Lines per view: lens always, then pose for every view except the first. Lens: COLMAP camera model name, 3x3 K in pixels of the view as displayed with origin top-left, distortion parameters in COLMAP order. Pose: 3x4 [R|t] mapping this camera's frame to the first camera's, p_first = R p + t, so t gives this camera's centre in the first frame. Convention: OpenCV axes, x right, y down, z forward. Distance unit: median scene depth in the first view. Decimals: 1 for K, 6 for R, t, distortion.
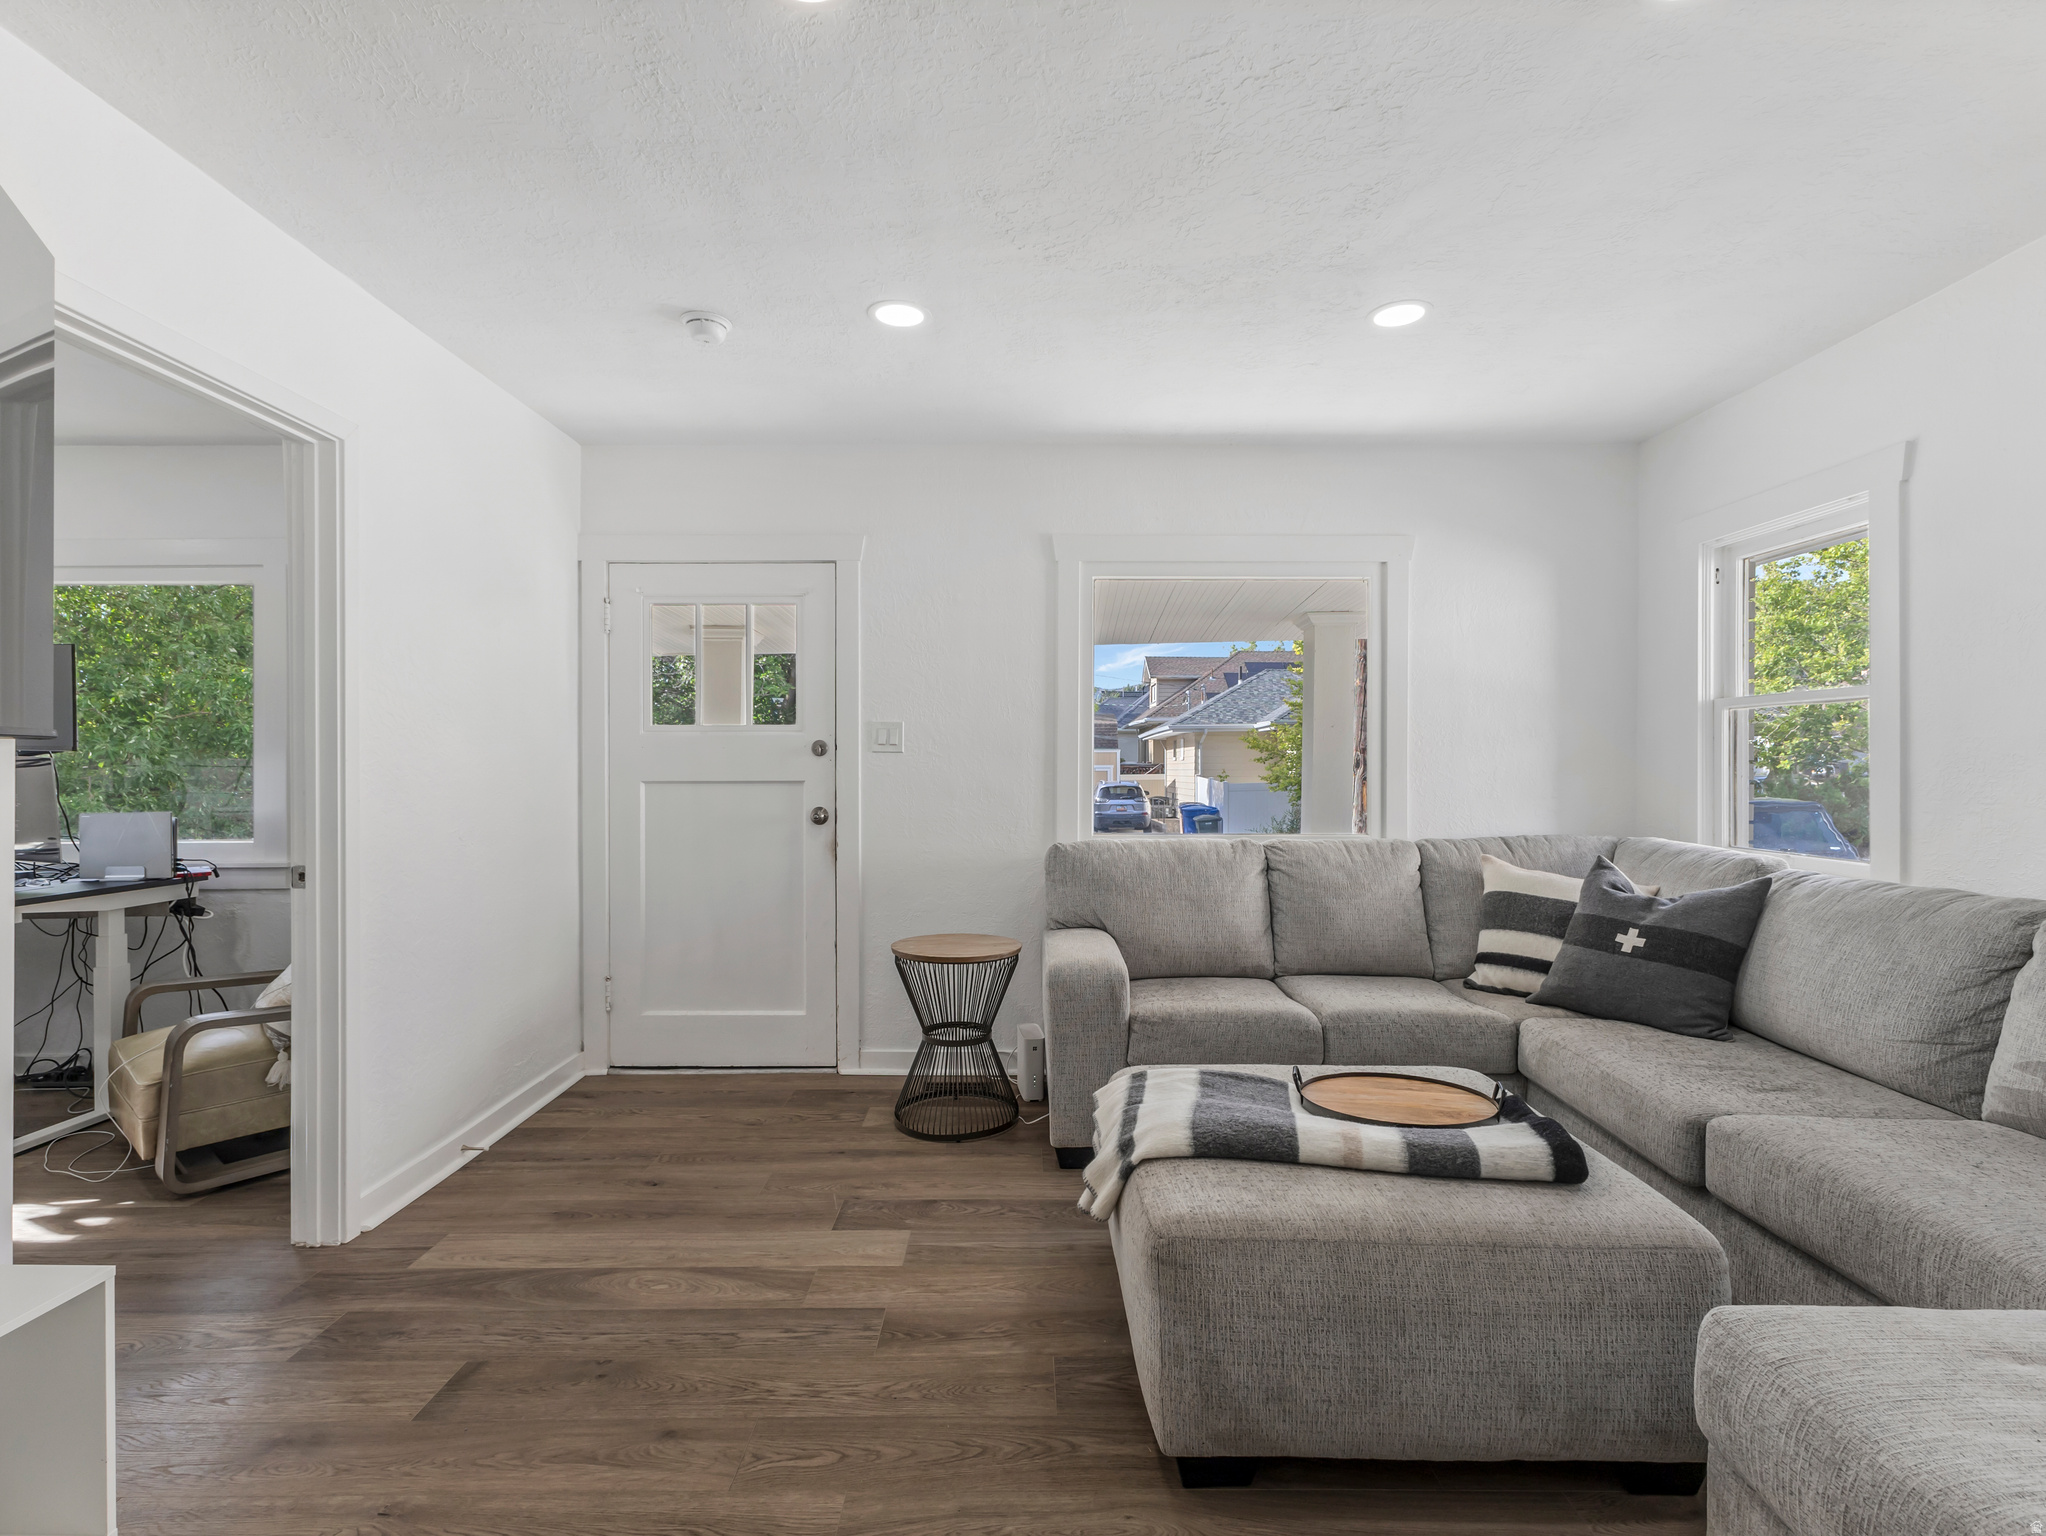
lens RADIAL K [[1000.1, 0, 1032.2], [0, 1000.1, 760.7], [0, 0, 1]] dist [0.008924, 0.000759]
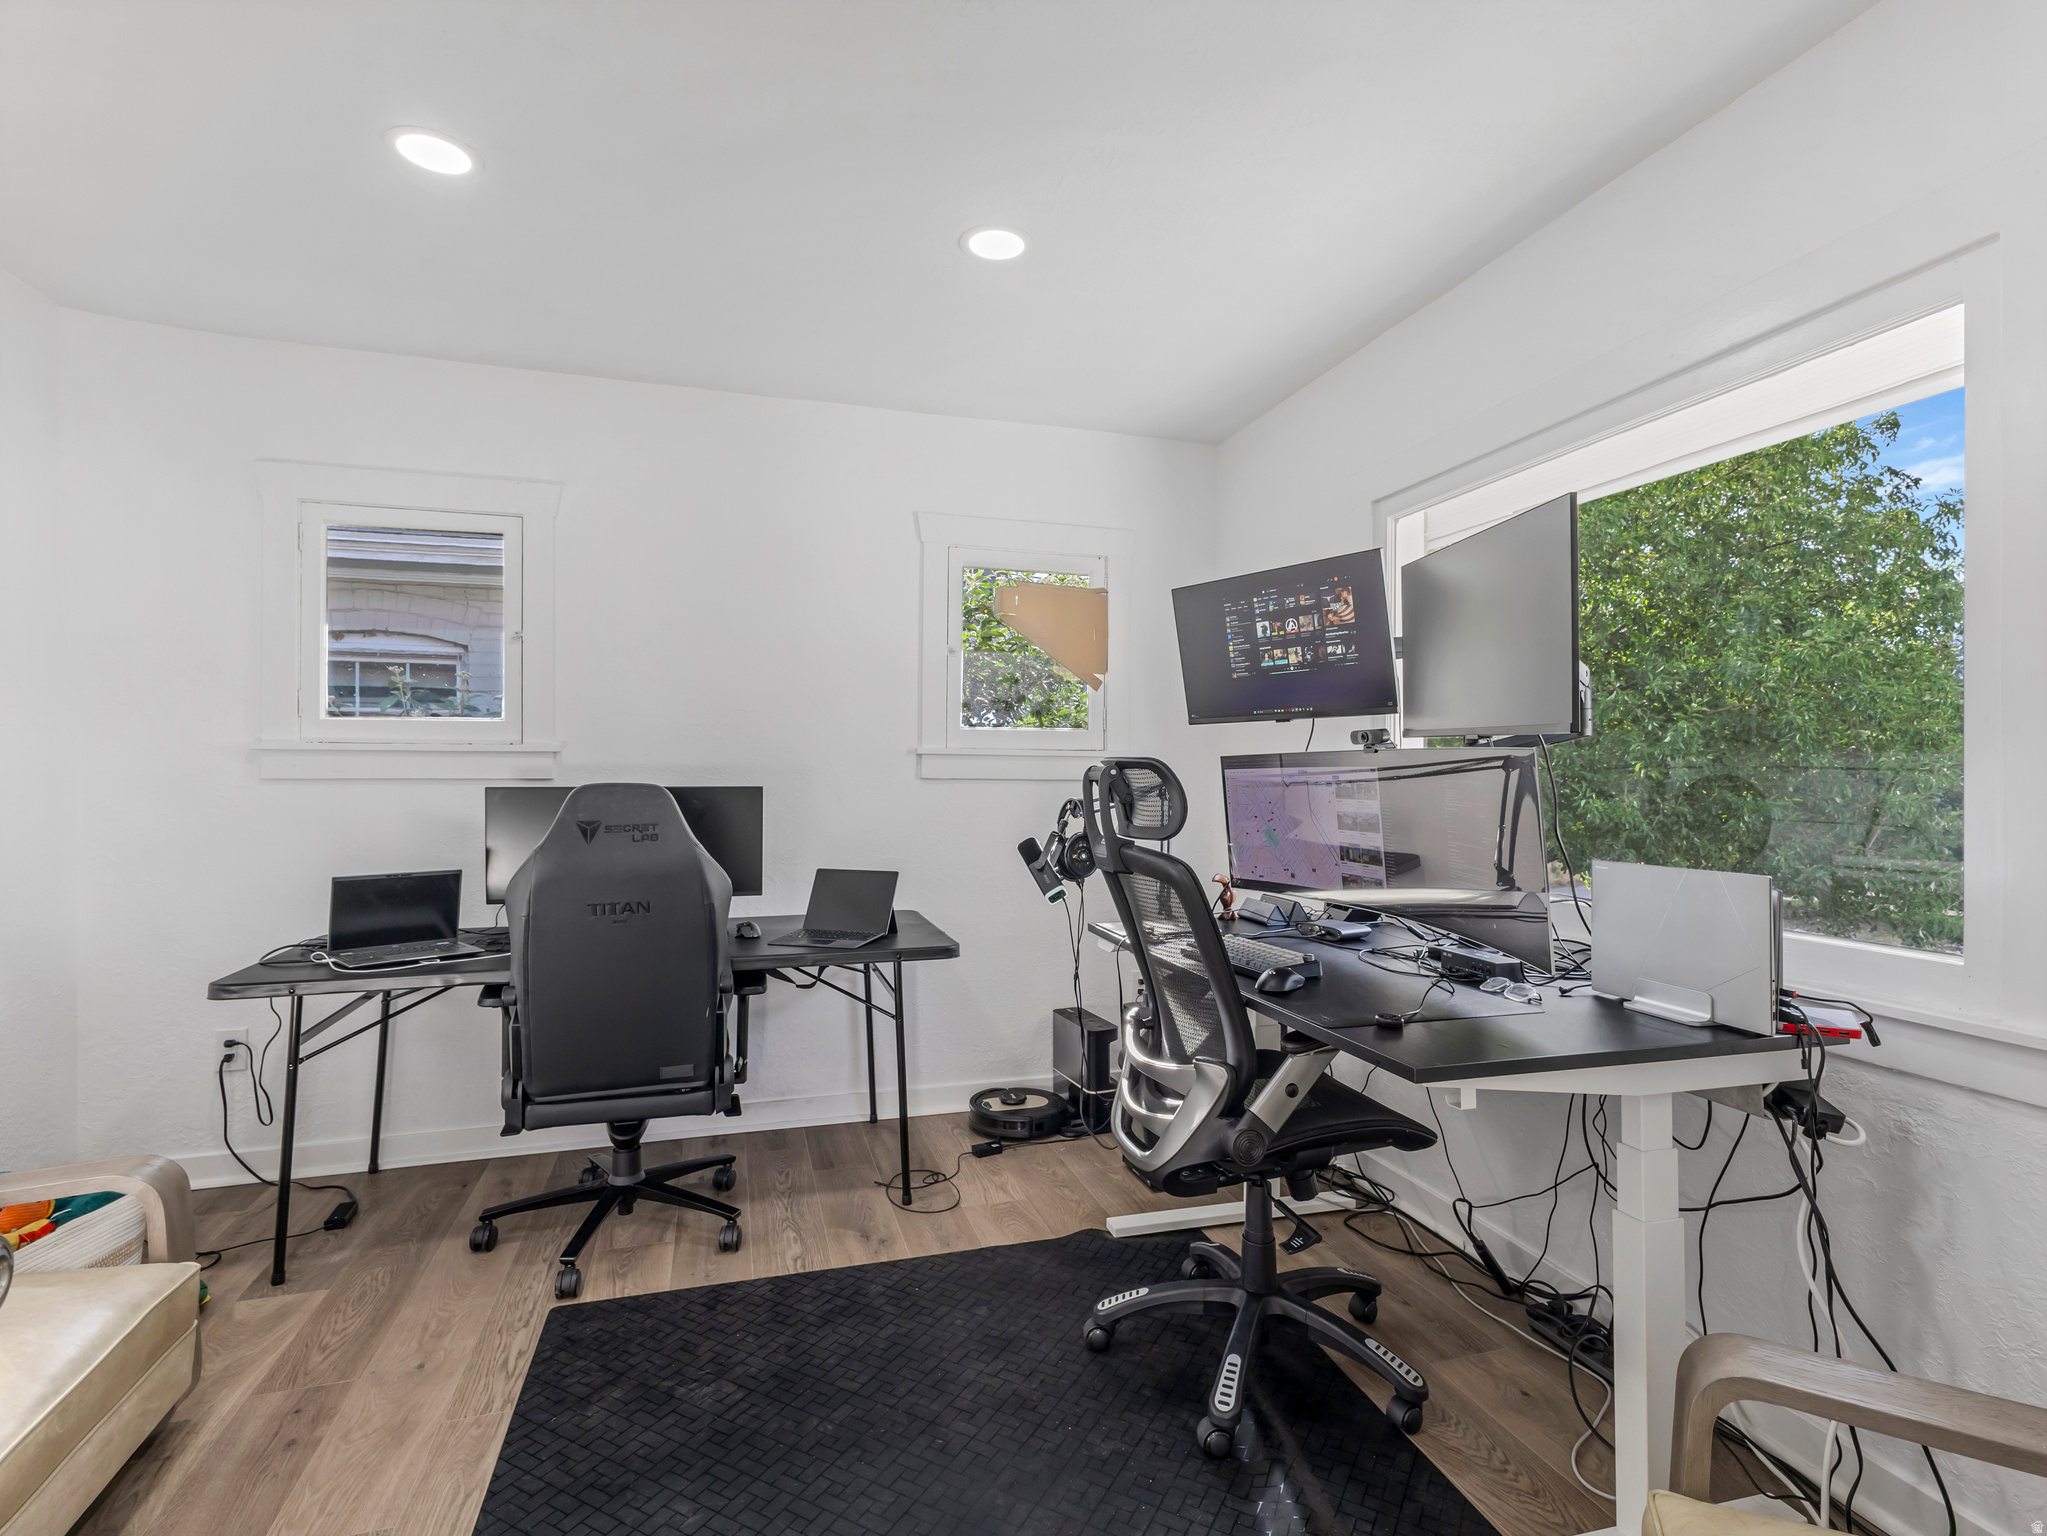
lens RADIAL K [[1000.6, 0, 1022.1], [0, 1000.6, 757.6], [0, 0, 1]] dist [0.008924, 0.000759]
pose [[0.270381, -0.006060, -0.962734, -0.517489], [-0.002376, 0.999973, -0.006962, 0.006465], [0.962751, 0.004170, 0.270359, 0.568408]]
